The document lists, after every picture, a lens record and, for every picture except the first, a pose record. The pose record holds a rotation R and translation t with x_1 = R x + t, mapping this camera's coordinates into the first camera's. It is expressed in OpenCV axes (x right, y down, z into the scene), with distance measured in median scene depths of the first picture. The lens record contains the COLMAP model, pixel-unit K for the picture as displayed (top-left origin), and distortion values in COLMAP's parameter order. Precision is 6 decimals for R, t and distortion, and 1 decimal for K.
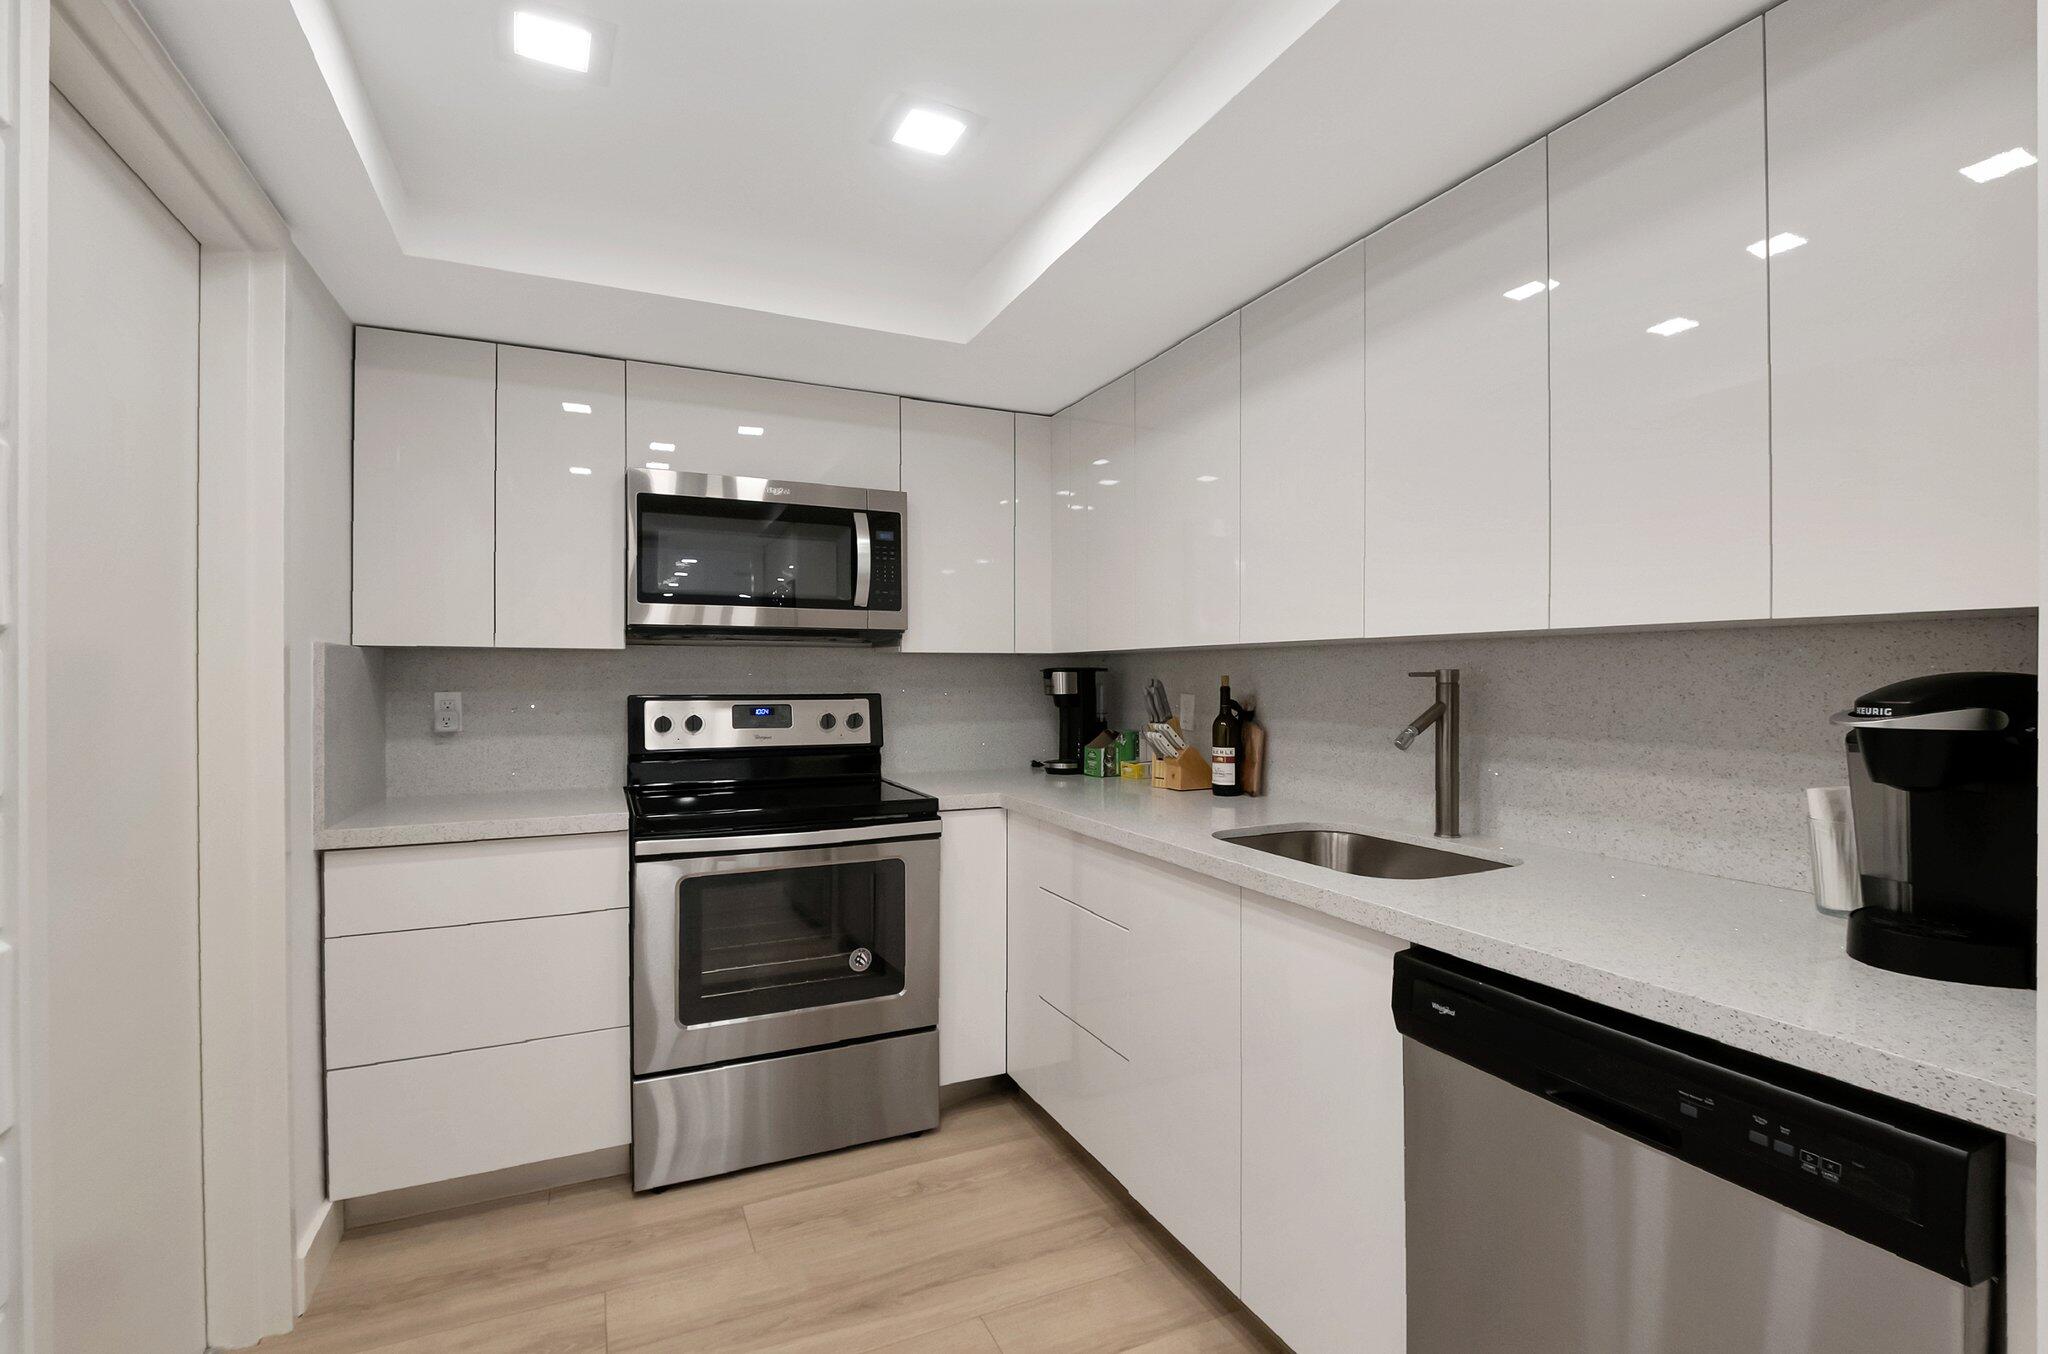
lens RADIAL K [[891.7, 0, 1026.6], [0, 891.7, 696.0], [0, 0, 1]] dist [-0.024570, 0.000321]
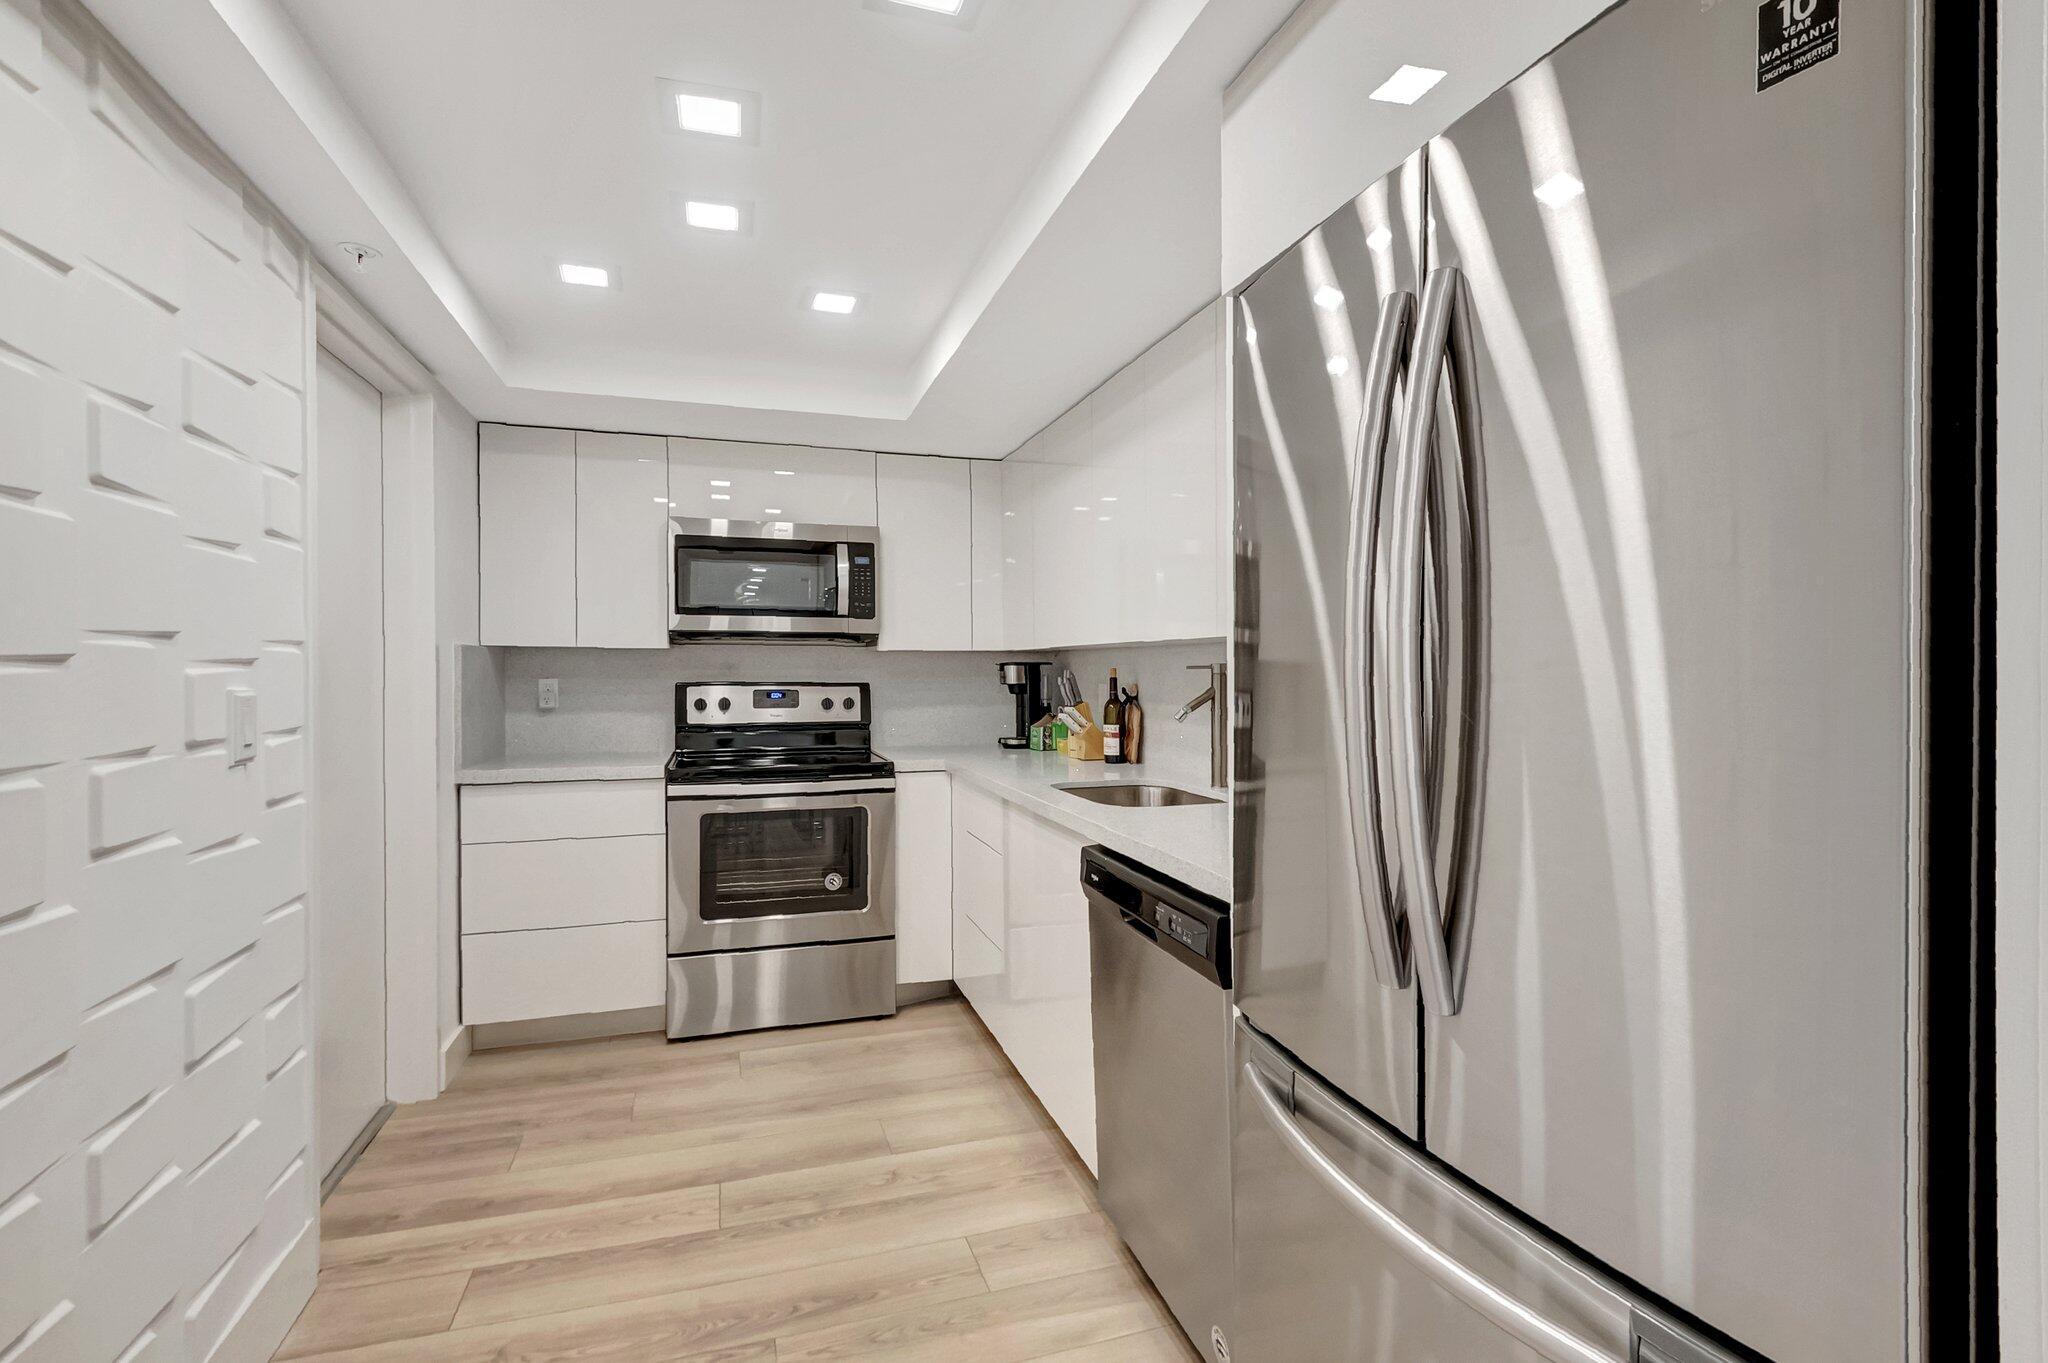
lens RADIAL K [[927.0, 0, 1025.1], [0, 927.0, 702.5], [0, 0, 1]] dist [0.008851, -0.022631]
pose [[0.990742, 0.008358, -0.135499, 0.266786], [-0.006923, 0.999915, 0.011059, 0.010853], [0.135580, -0.010019, 0.990716, -0.317453]]
